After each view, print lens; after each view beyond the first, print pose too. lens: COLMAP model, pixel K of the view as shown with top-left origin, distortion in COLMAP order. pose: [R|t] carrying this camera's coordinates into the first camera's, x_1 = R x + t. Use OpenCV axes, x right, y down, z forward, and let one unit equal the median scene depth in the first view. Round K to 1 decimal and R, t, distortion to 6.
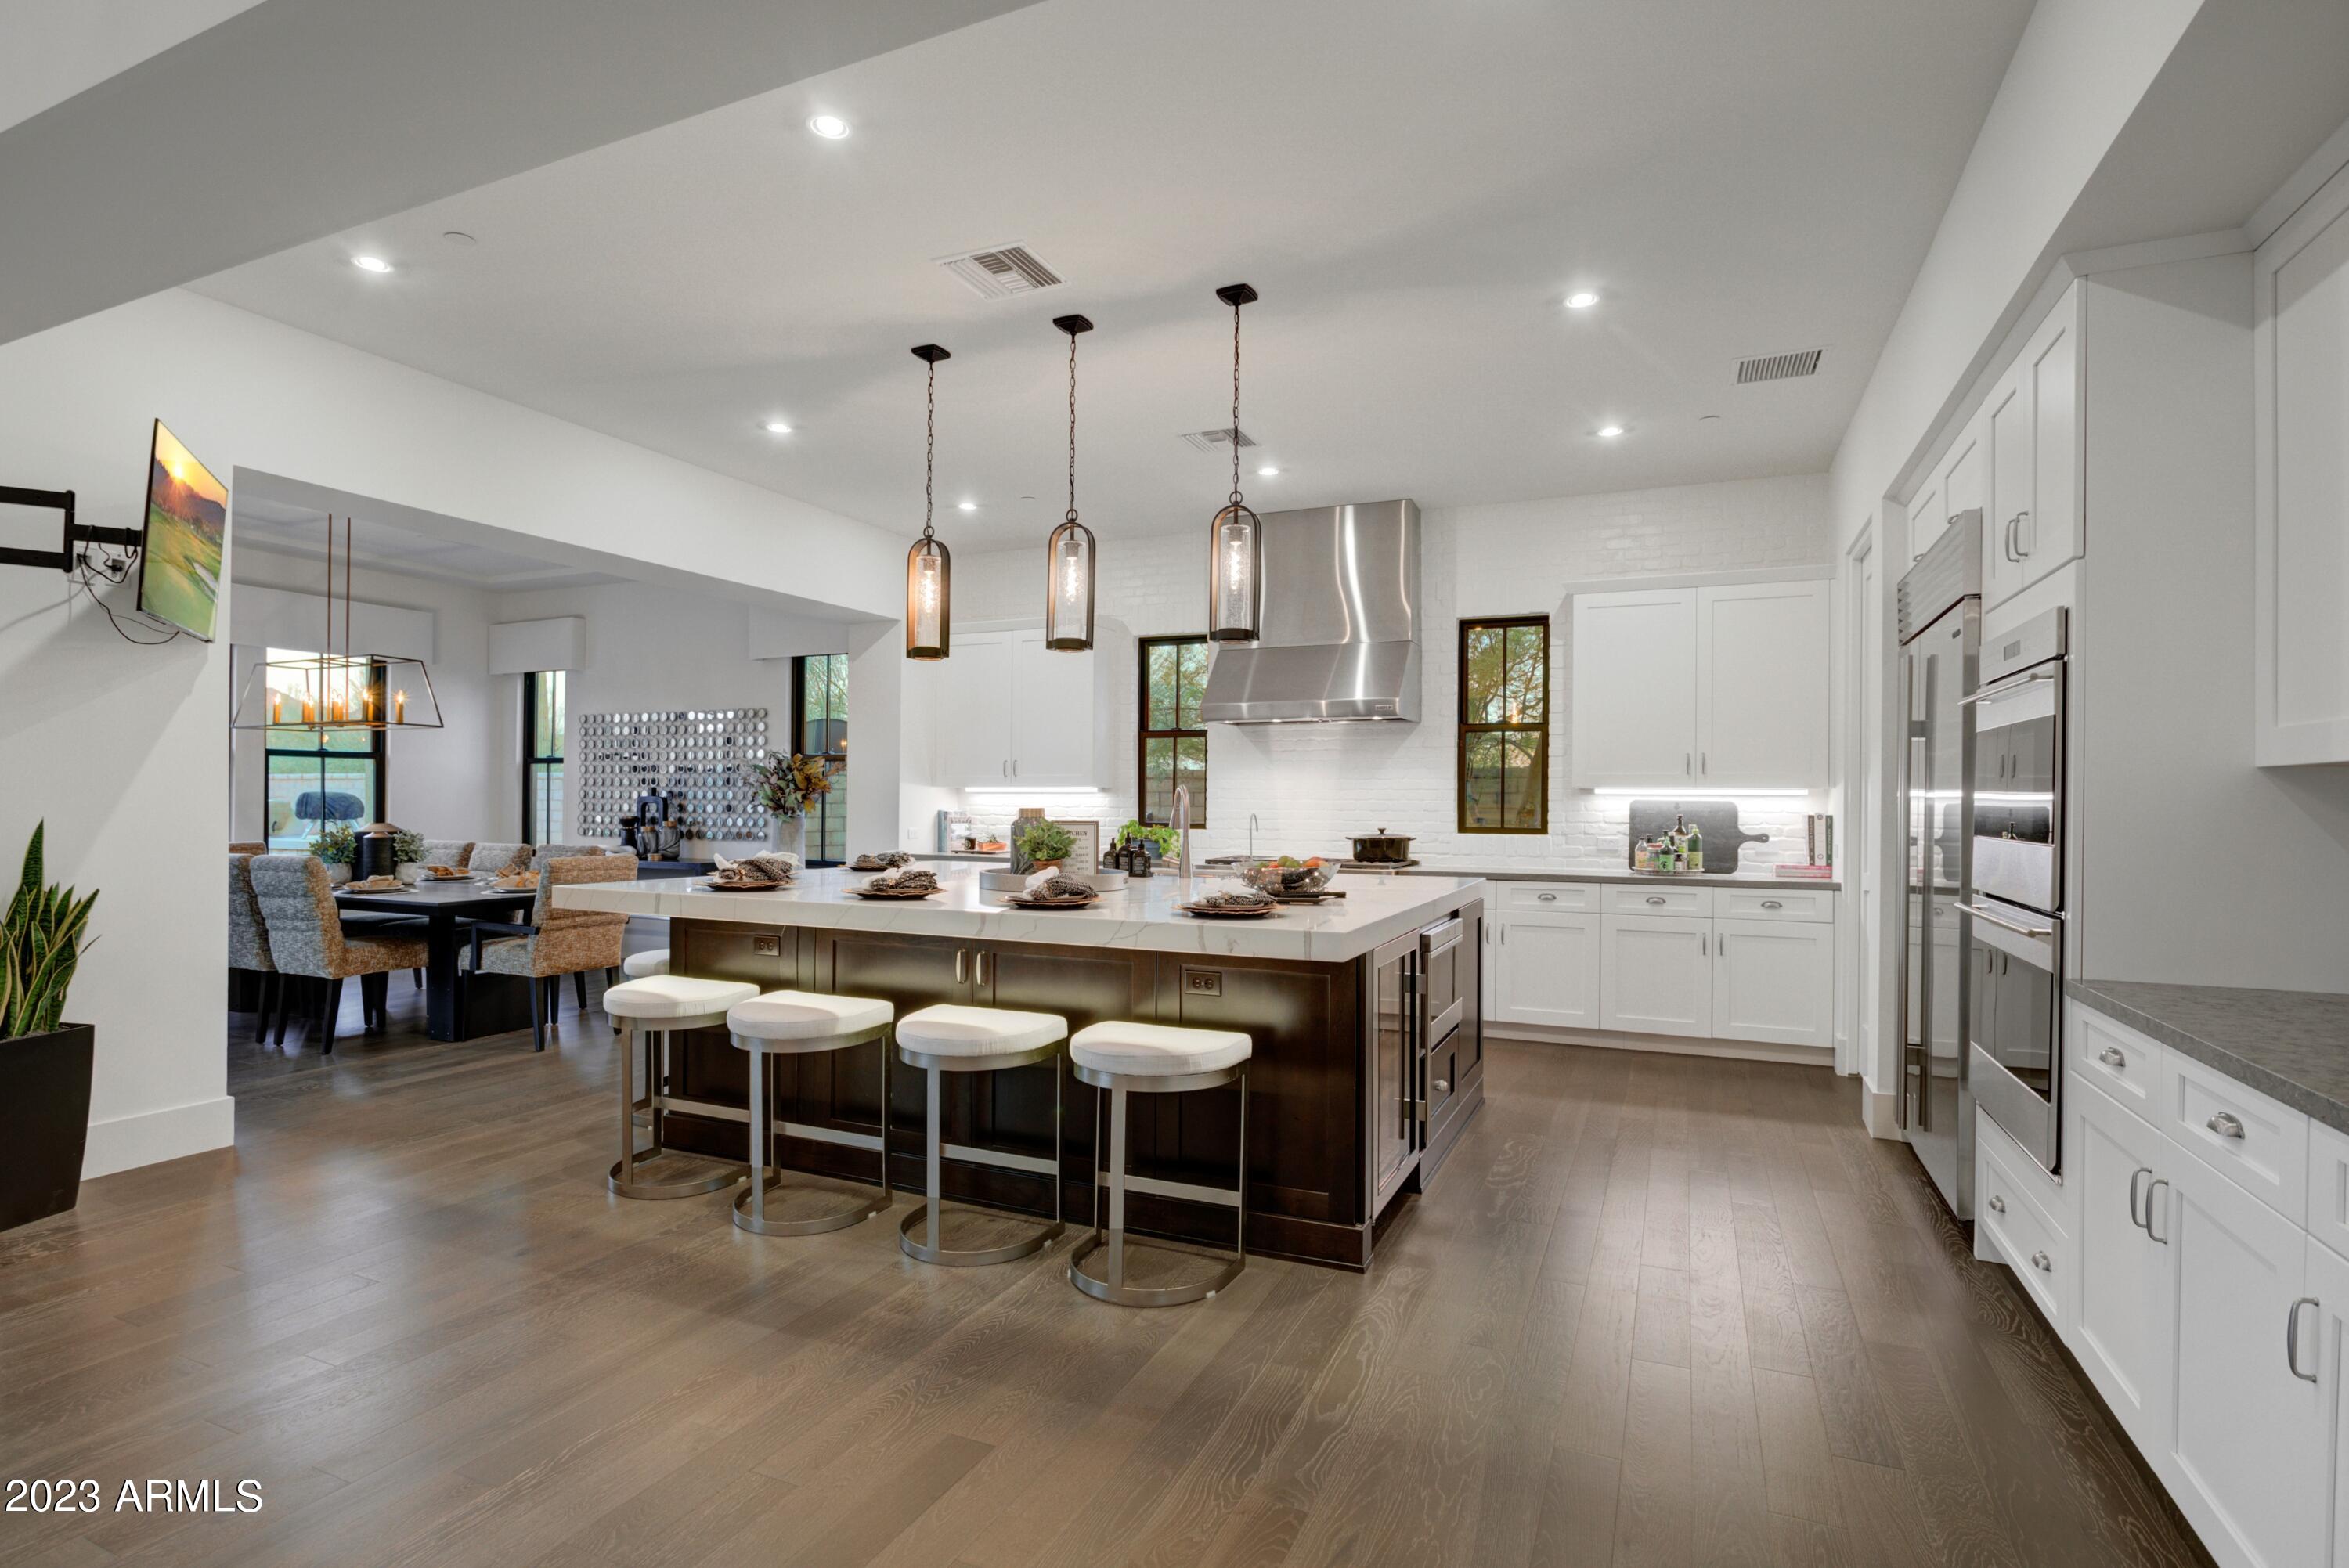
lens RADIAL K [[1177.0, 0, 1170.1], [0, 1177.0, 803.8], [0, 0, 1]] dist [0.001818, 0.002556]
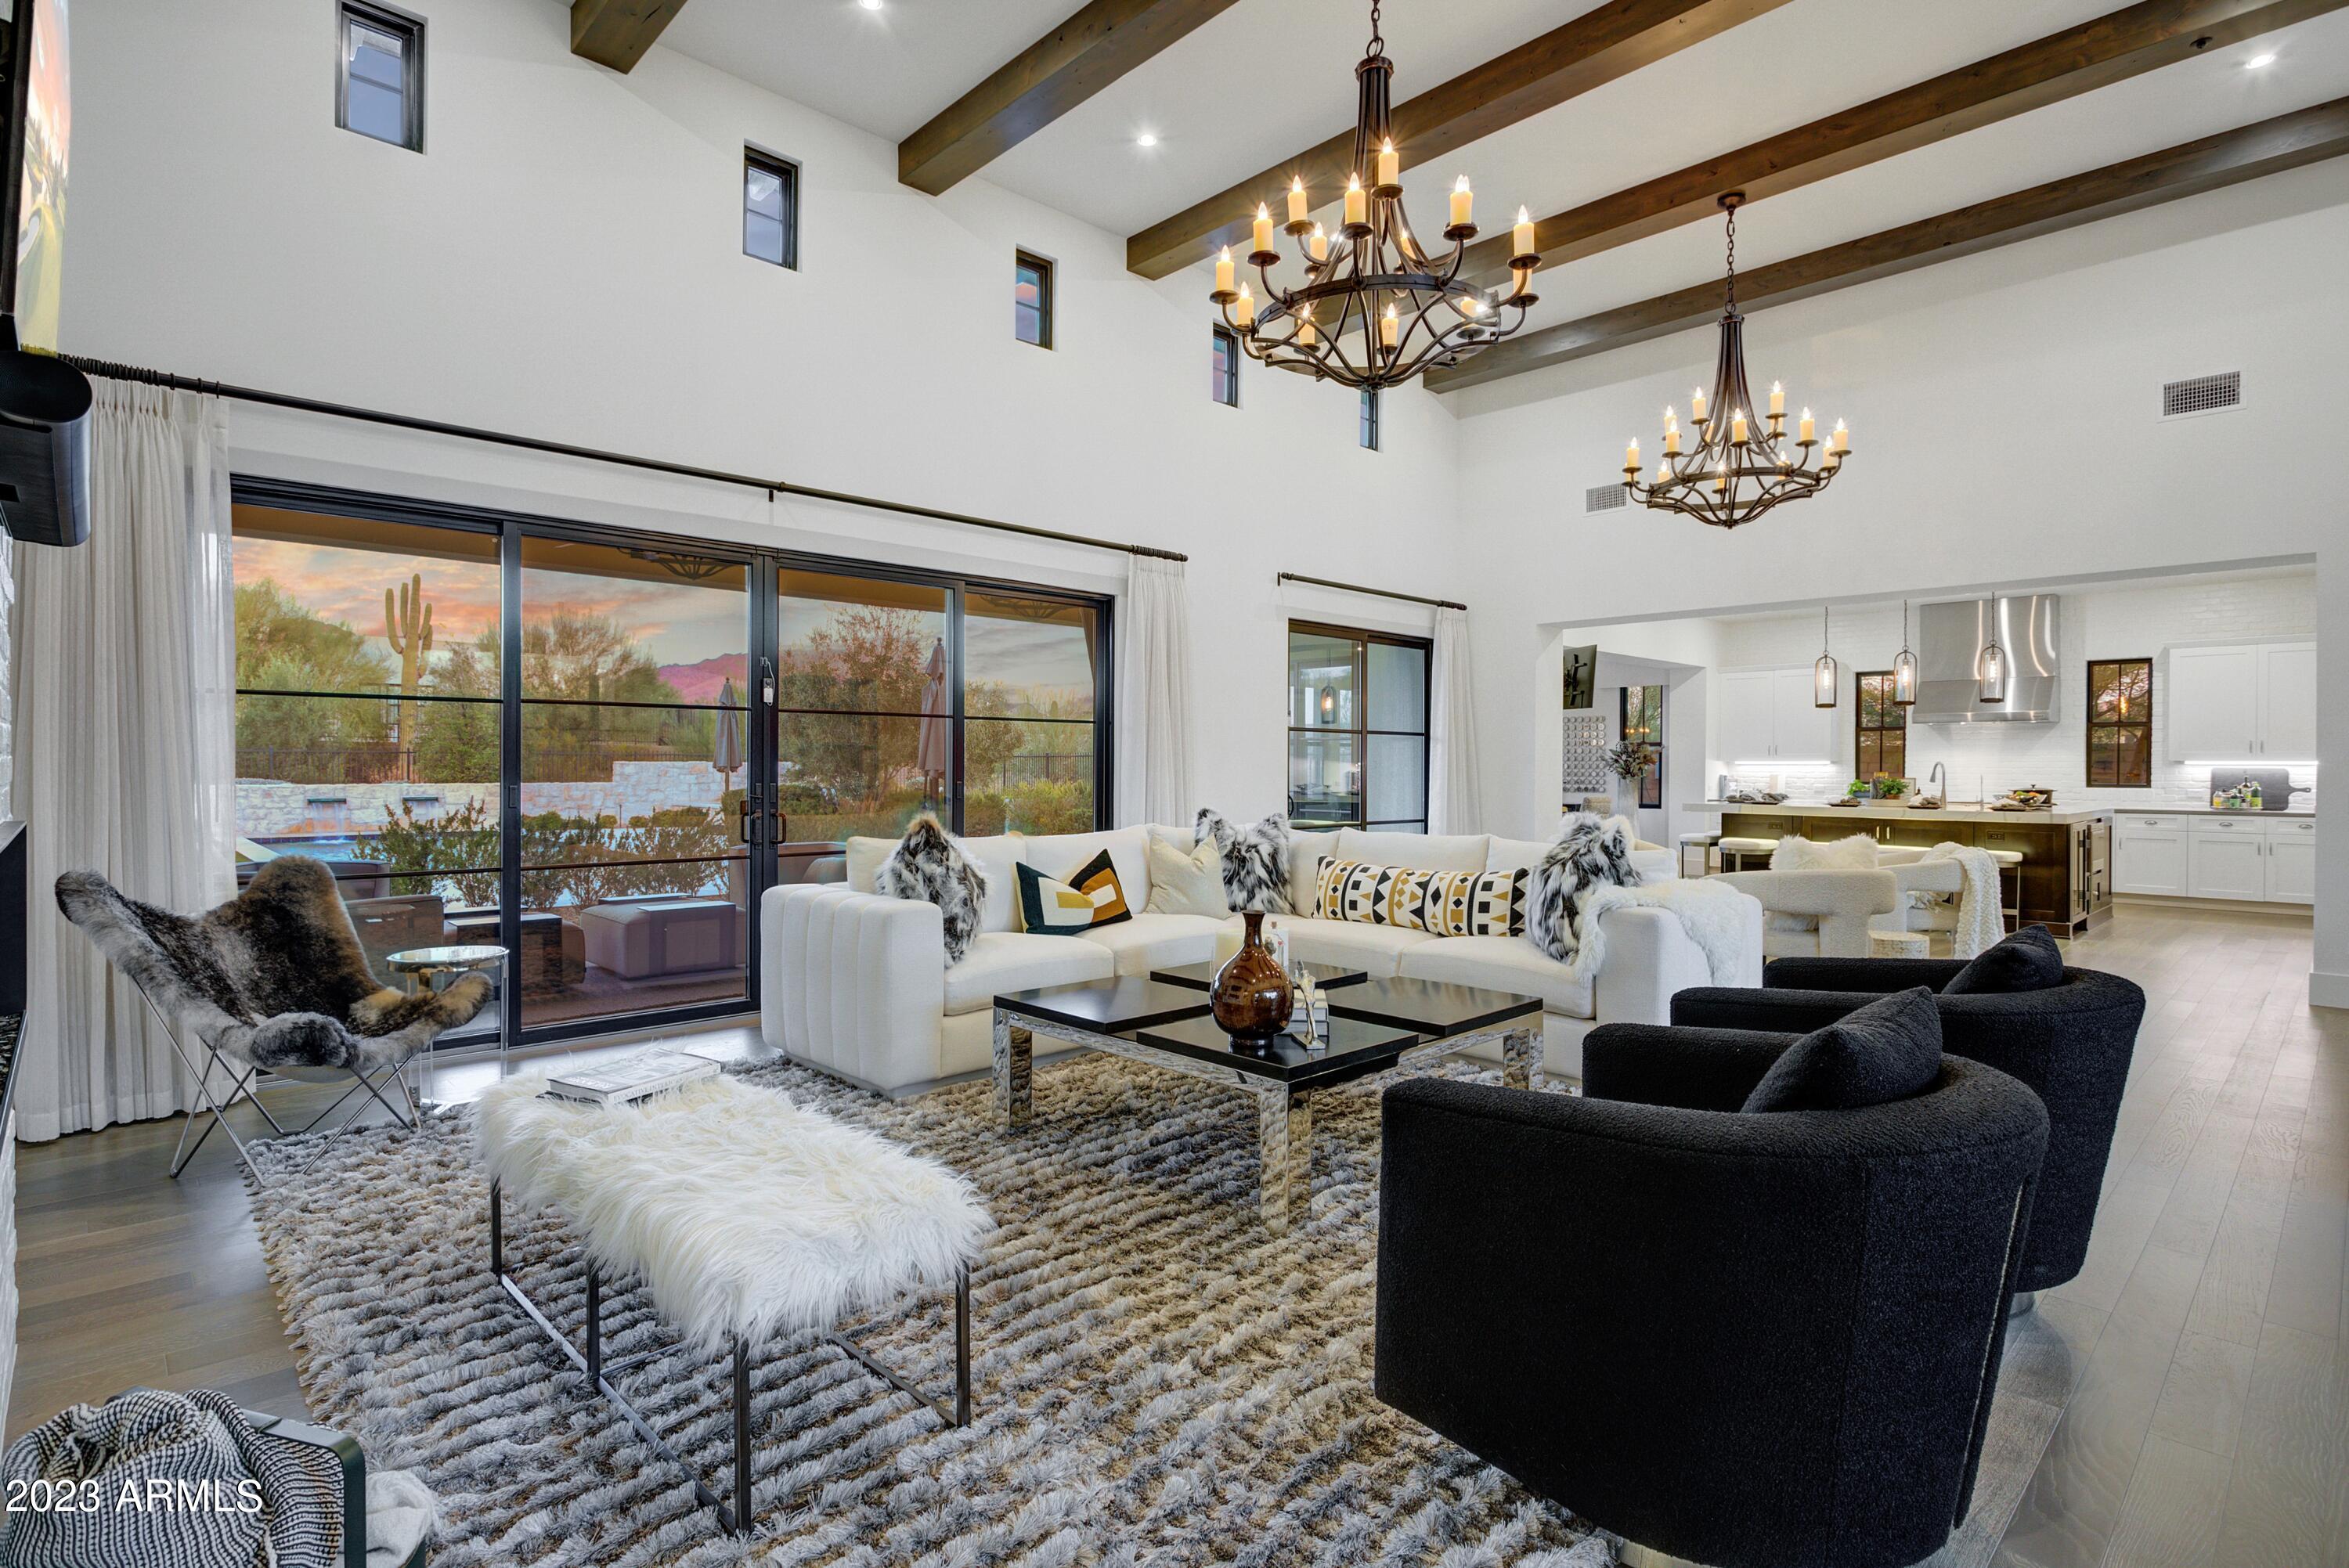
lens RADIAL K [[1177.0, 0, 1195.1], [0, 1177.0, 785.5], [0, 0, 1]] dist [0.001818, 0.002556]
pose [[0.931871, 0.000782, -0.362788, -0.358737], [0.004808, 0.999883, 0.014505, -0.008902], [0.362757, -0.015261, 0.931759, -1.124257]]
